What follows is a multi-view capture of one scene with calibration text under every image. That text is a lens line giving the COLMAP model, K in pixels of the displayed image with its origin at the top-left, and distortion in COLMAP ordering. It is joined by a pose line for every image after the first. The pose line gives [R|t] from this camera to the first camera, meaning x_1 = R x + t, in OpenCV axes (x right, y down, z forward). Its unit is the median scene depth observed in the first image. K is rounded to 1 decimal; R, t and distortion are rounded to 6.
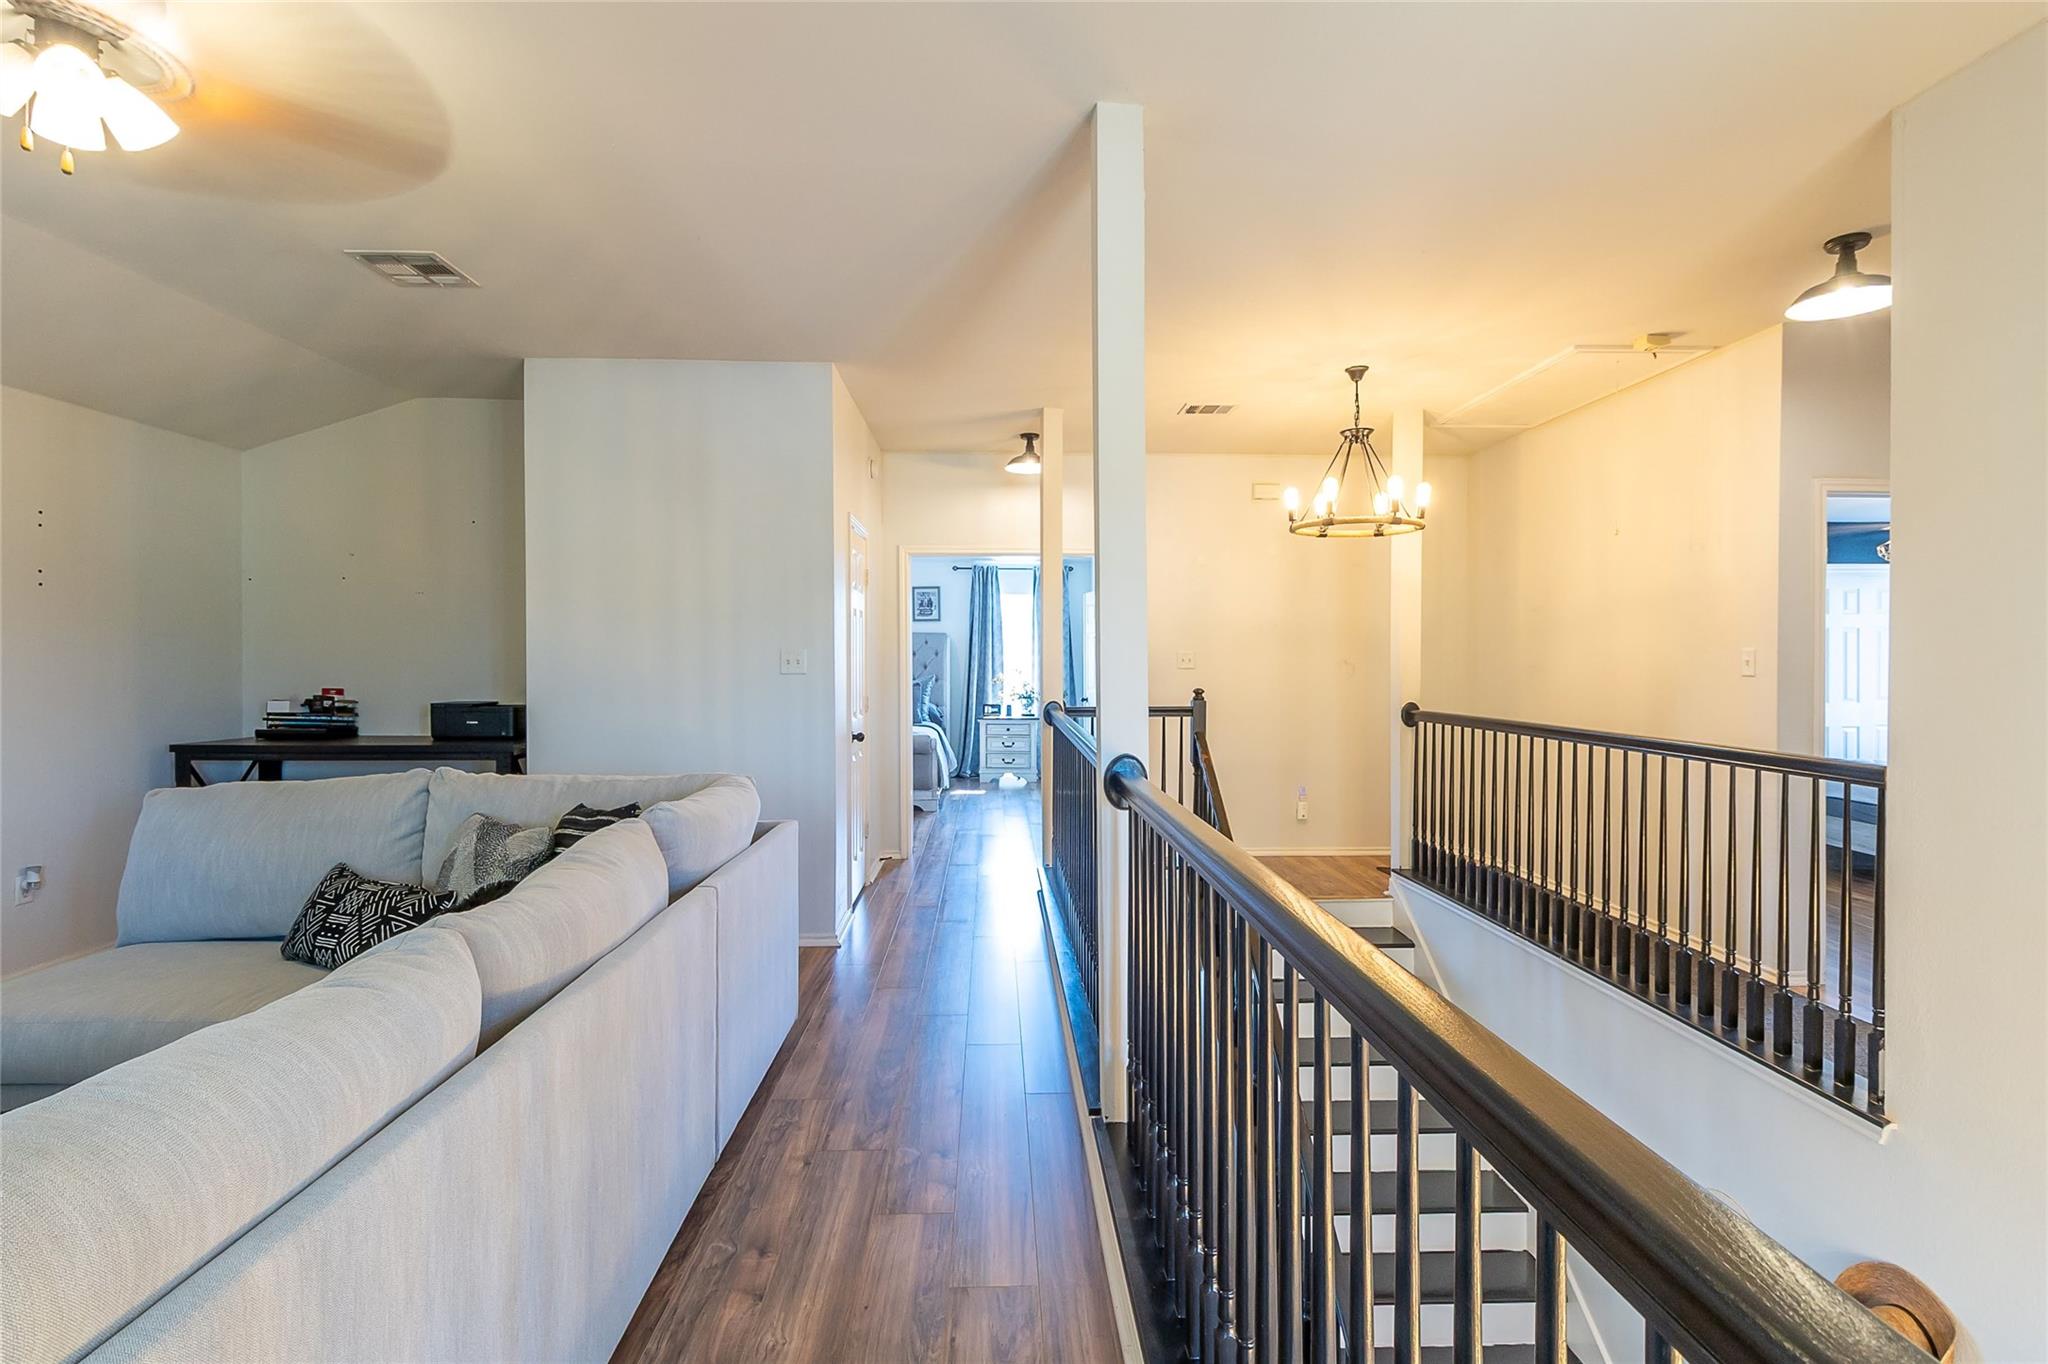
lens RADIAL K [[945.8, 0, 1031.9], [0, 945.8, 664.6], [0, 0, 1]] dist [0.004270, 0.000300]
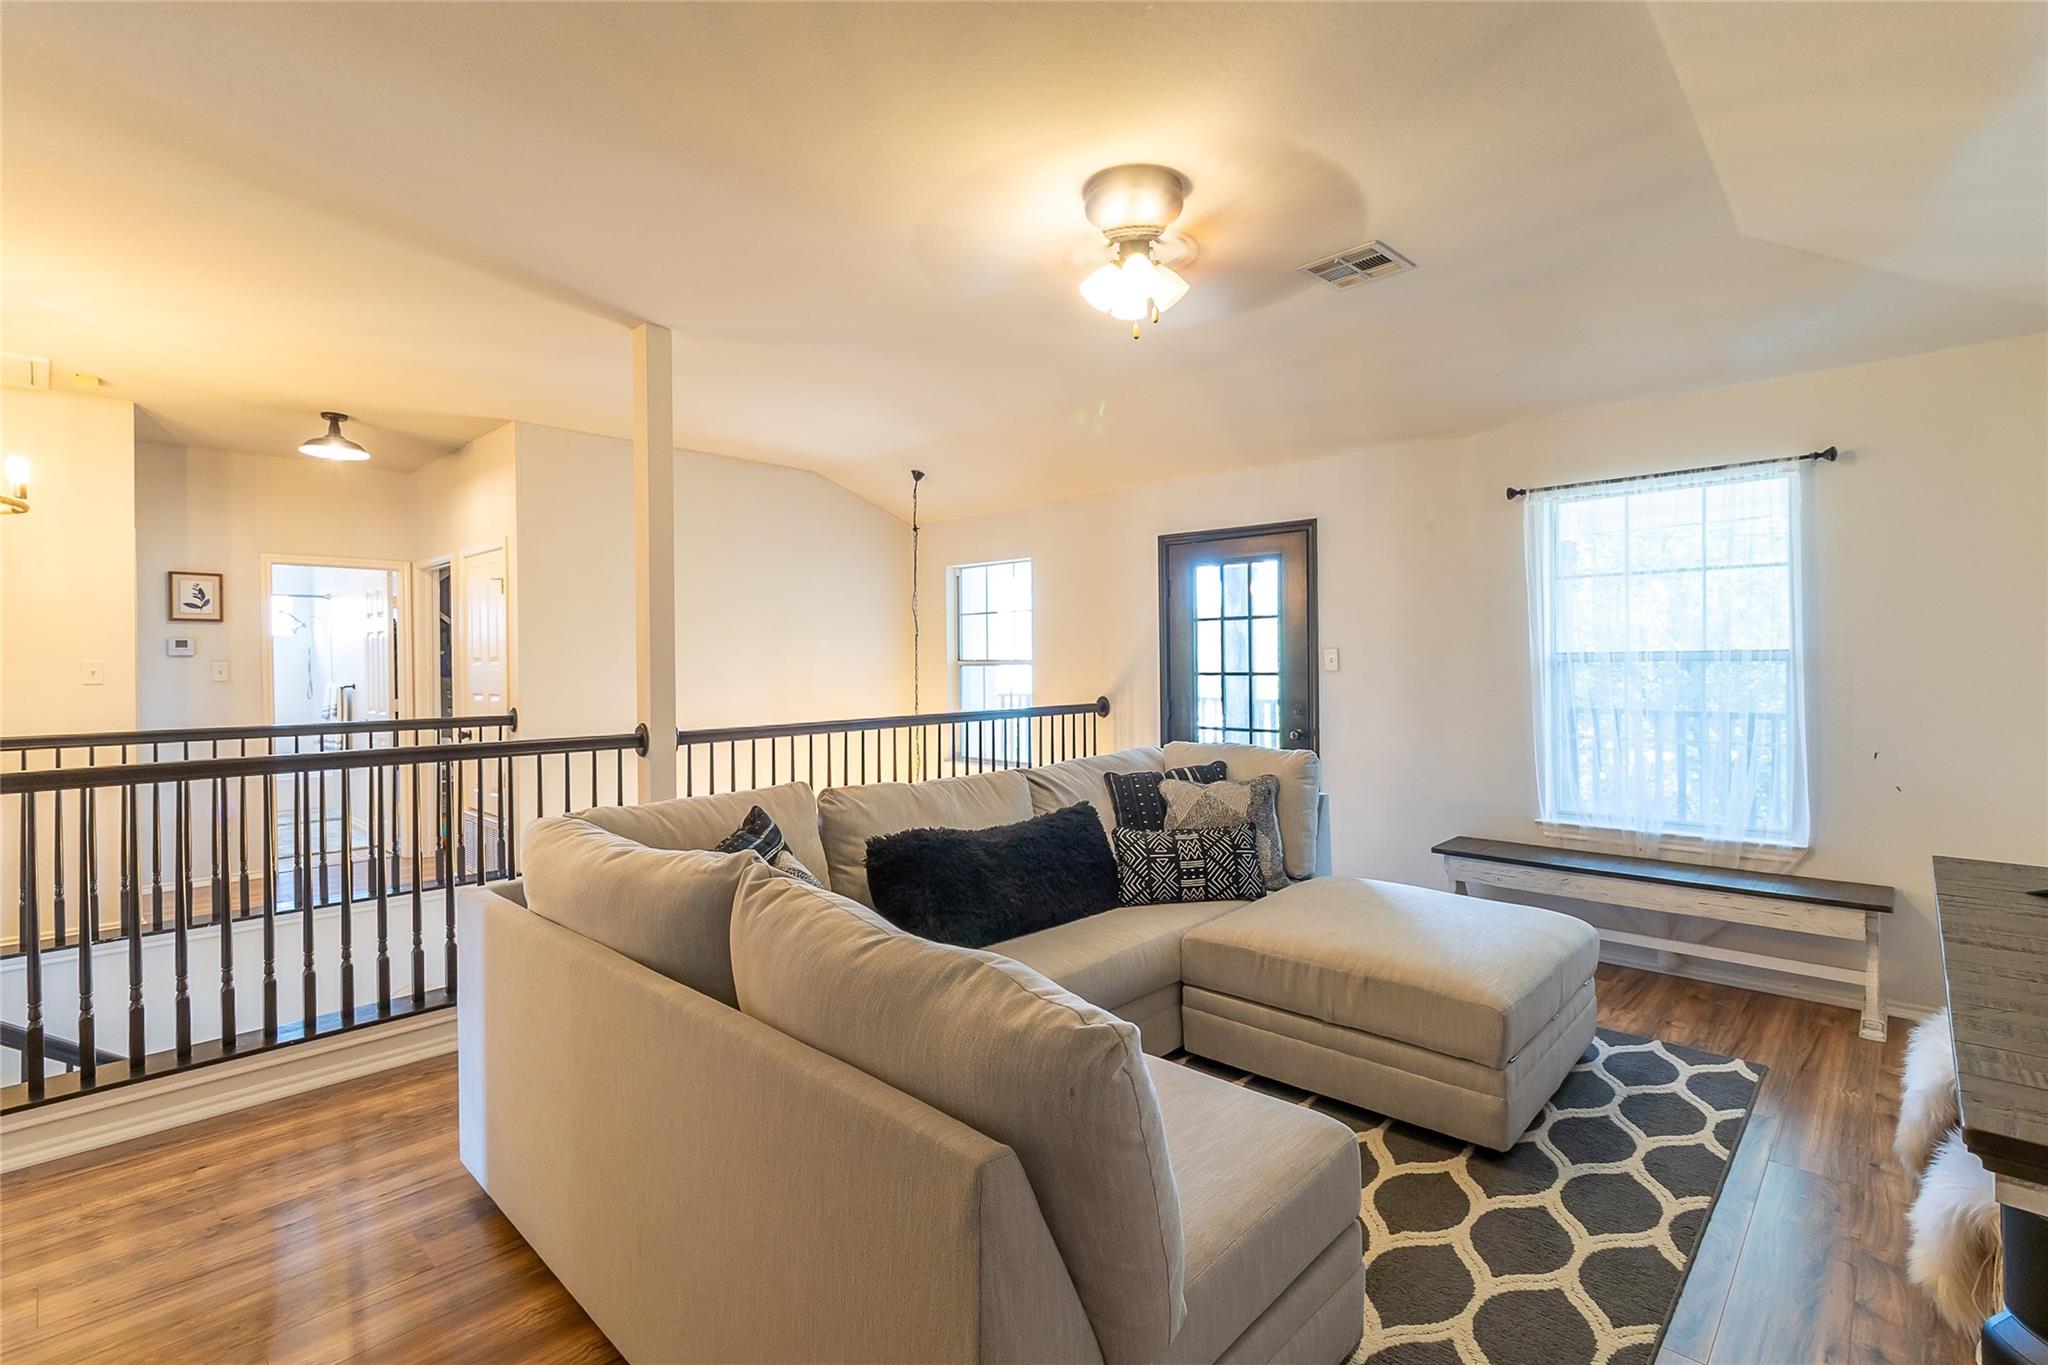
lens RADIAL K [[945.8, 0, 1031.9], [0, 945.8, 665.1], [0, 0, 1]] dist [0.004270, 0.000300]
pose [[-0.699878, 0.002094, 0.714259, -0.780011], [0.010023, 0.999926, 0.006890, -0.007279], [-0.714192, 0.011981, -0.699847, 0.860179]]
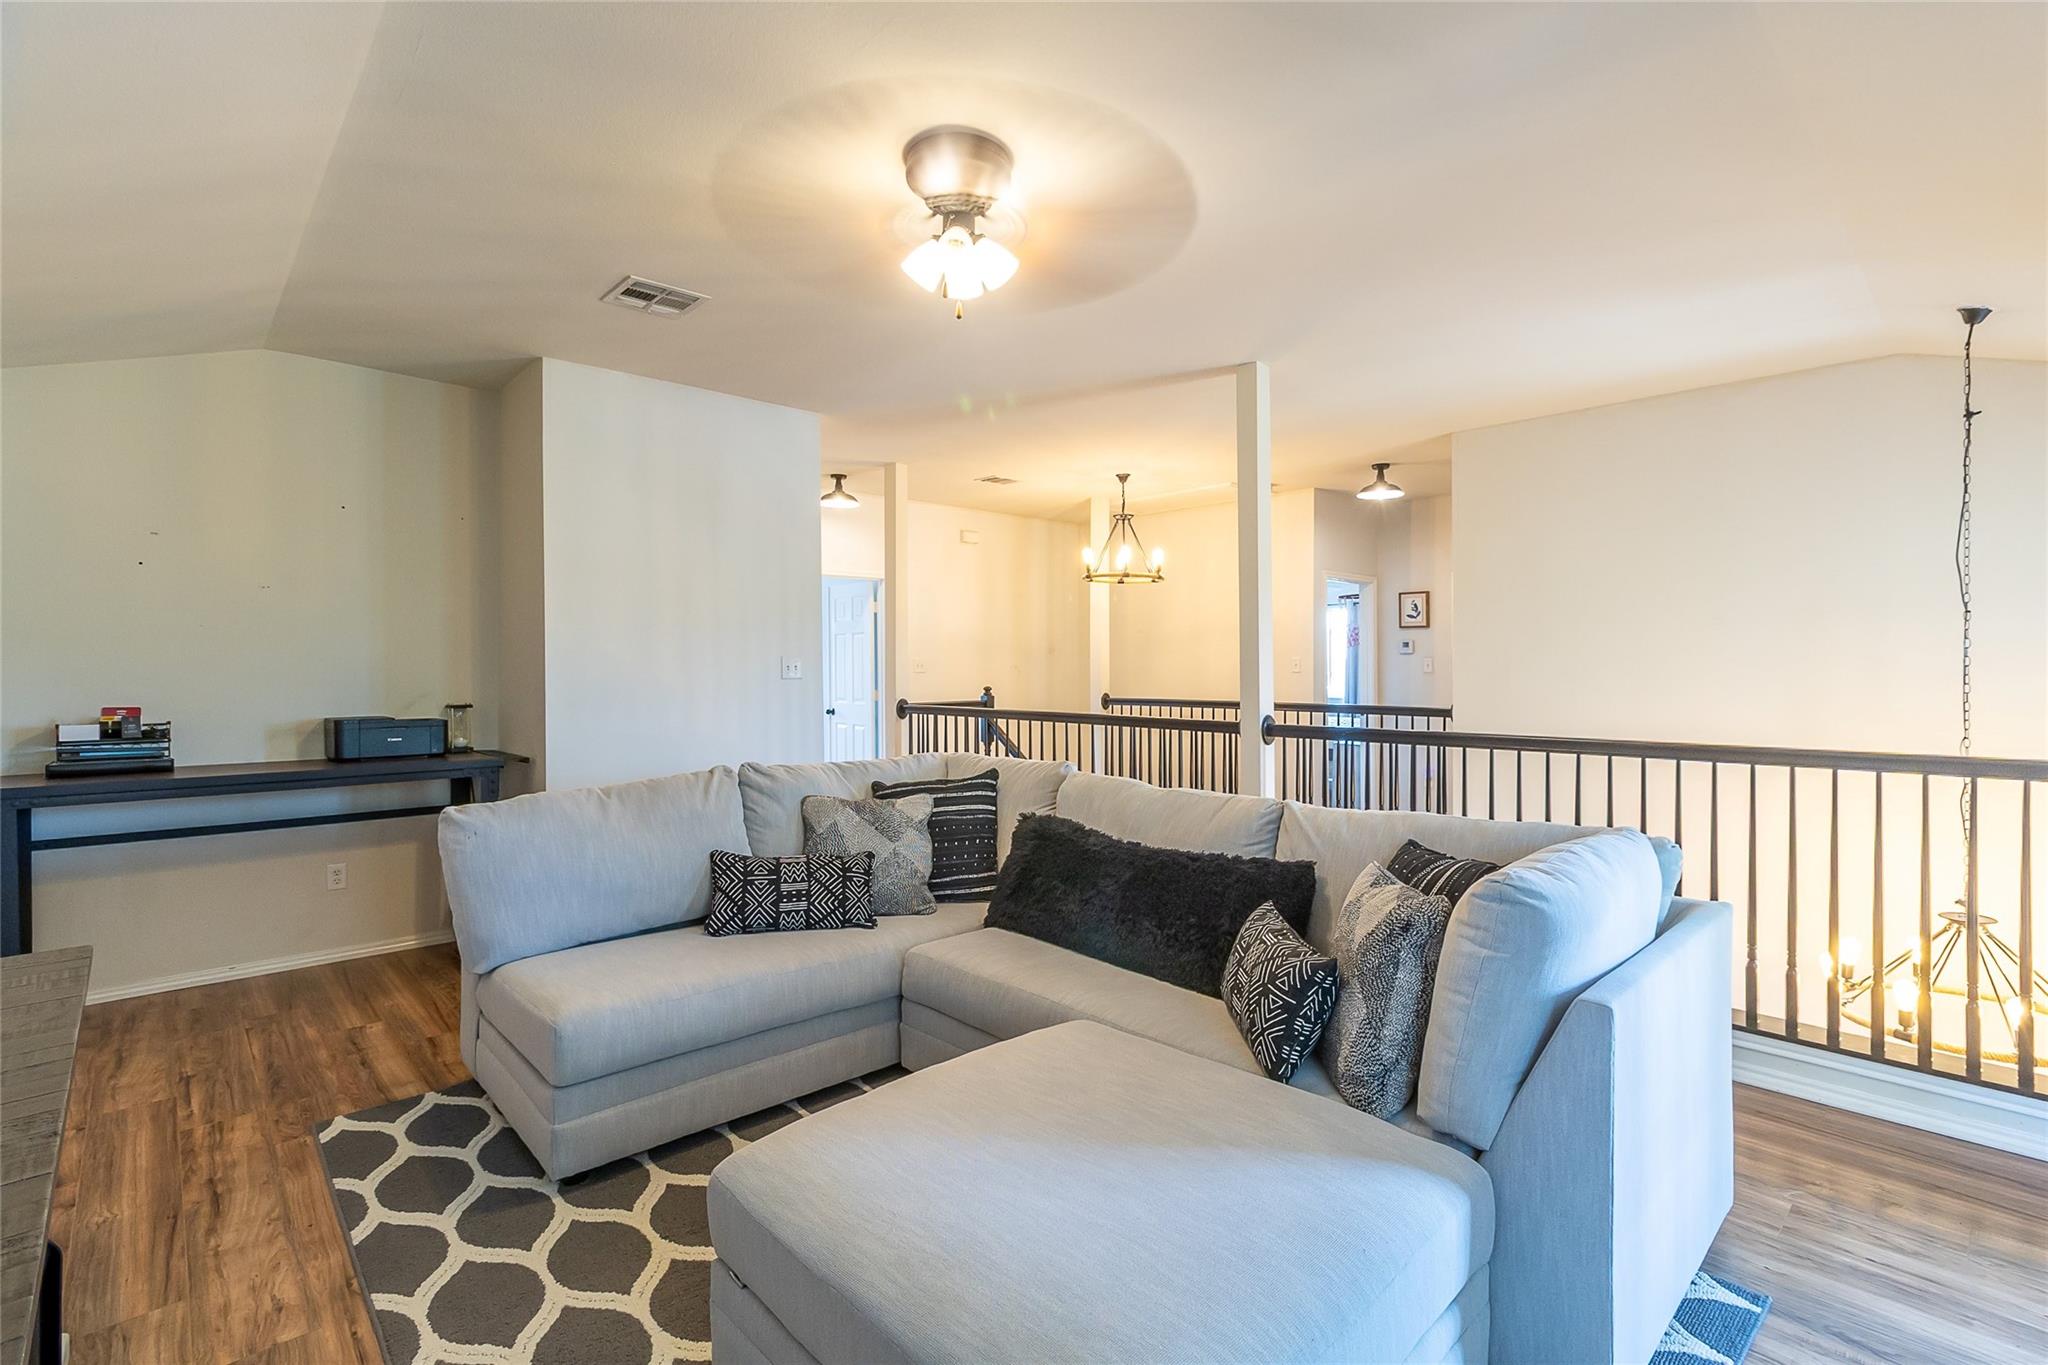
lens RADIAL K [[945.8, 0, 1031.9], [0, 945.8, 665.1], [0, 0, 1]] dist [0.004270, 0.000300]
pose [[0.754676, -0.004025, 0.656085, -0.738842], [0.006921, 0.999974, -0.001826, -0.002677], [-0.656061, 0.005919, 0.754684, -0.052178]]
